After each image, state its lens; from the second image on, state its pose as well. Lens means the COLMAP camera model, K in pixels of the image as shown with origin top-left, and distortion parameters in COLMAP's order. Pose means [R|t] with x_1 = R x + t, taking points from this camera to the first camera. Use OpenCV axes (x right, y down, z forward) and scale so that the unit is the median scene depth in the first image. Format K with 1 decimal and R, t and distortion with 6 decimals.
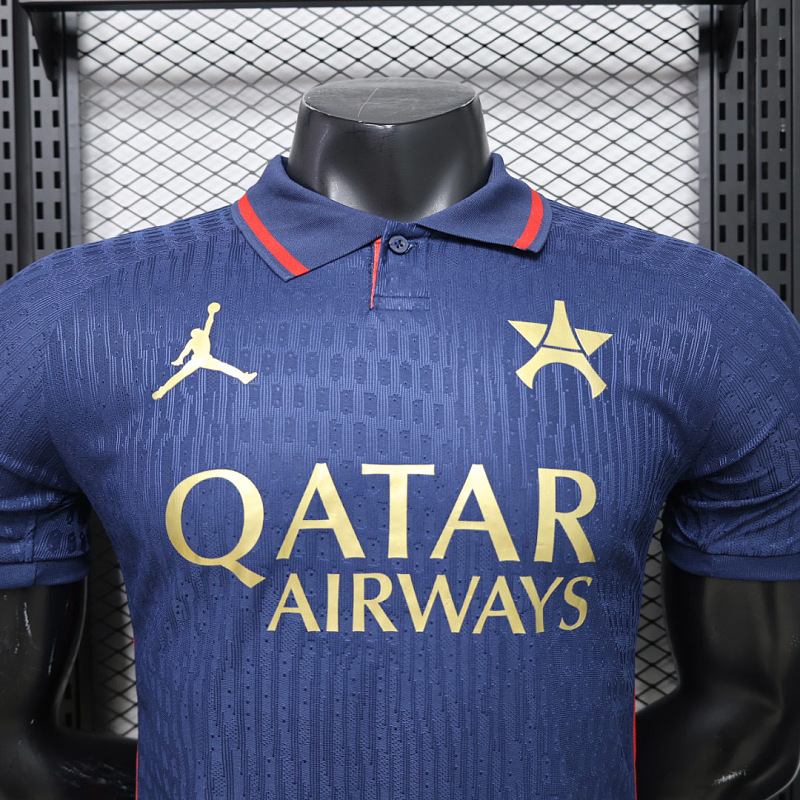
lens RADIAL K [[809.6, 0, 400.7], [0, 809.6, 408.6], [0, 0, 1]] dist [0.008502, 0.000000]
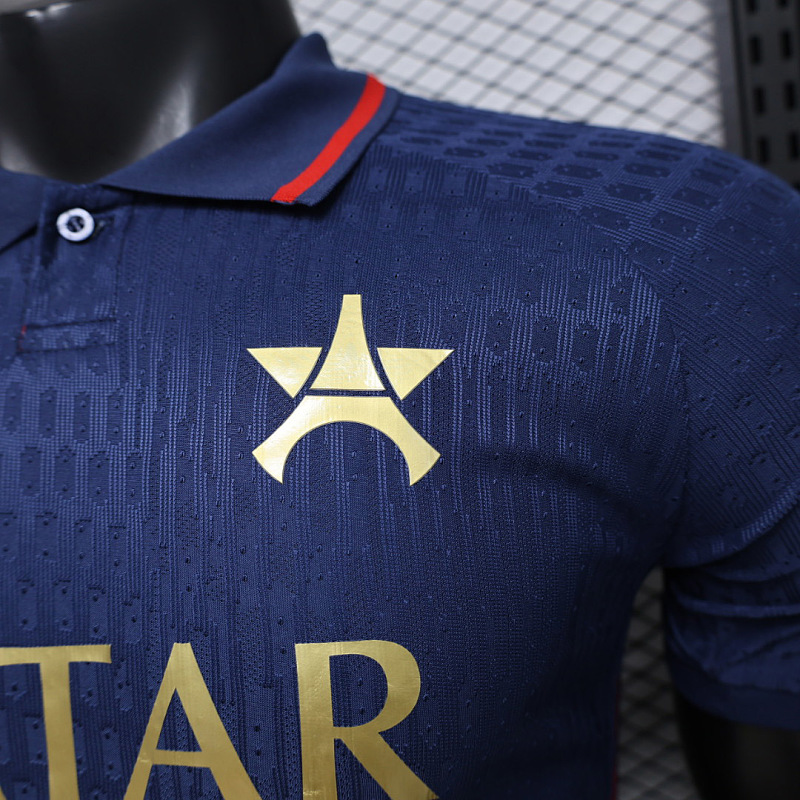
lens RADIAL K [[809.6, 0, 397.2], [0, 809.6, 394.9], [0, 0, 1]] dist [0.008502, 0.000000]
pose [[0.979810, -0.096656, -0.175012, 0.319462], [0.111621, 0.990703, 0.077766, -0.108684], [0.165868, -0.095731, 0.981490, 0.488518]]
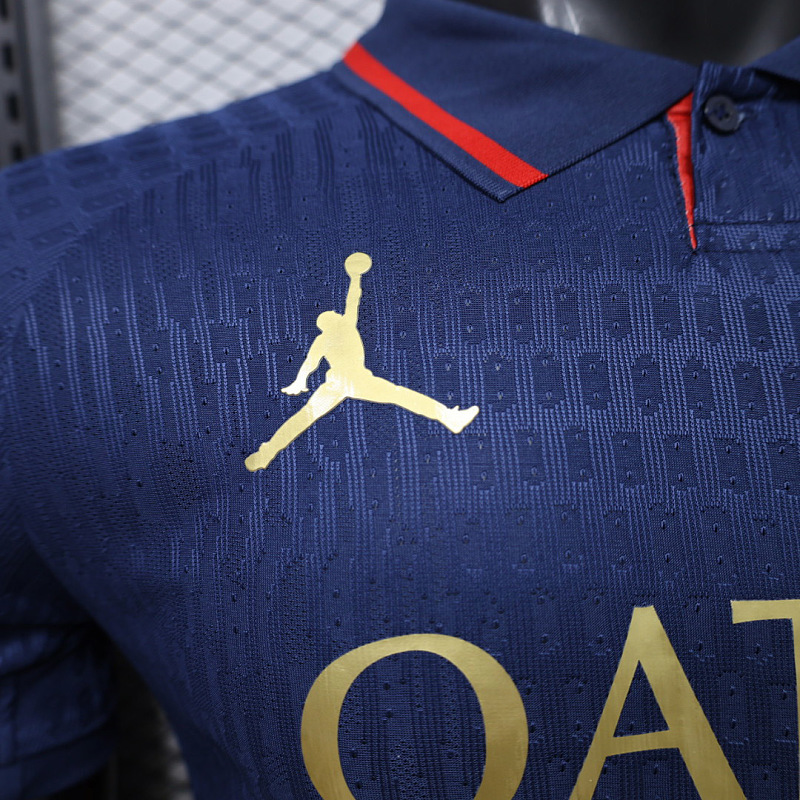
lens RADIAL K [[809.6, 0, 404.5], [0, 809.6, 395.0], [0, 0, 1]] dist [0.008502, 0.000000]
pose [[0.998527, -0.048534, 0.024254, -0.221836], [0.046699, 0.996369, 0.071197, -0.081800], [-0.027621, -0.069959, 0.997167, 0.530899]]
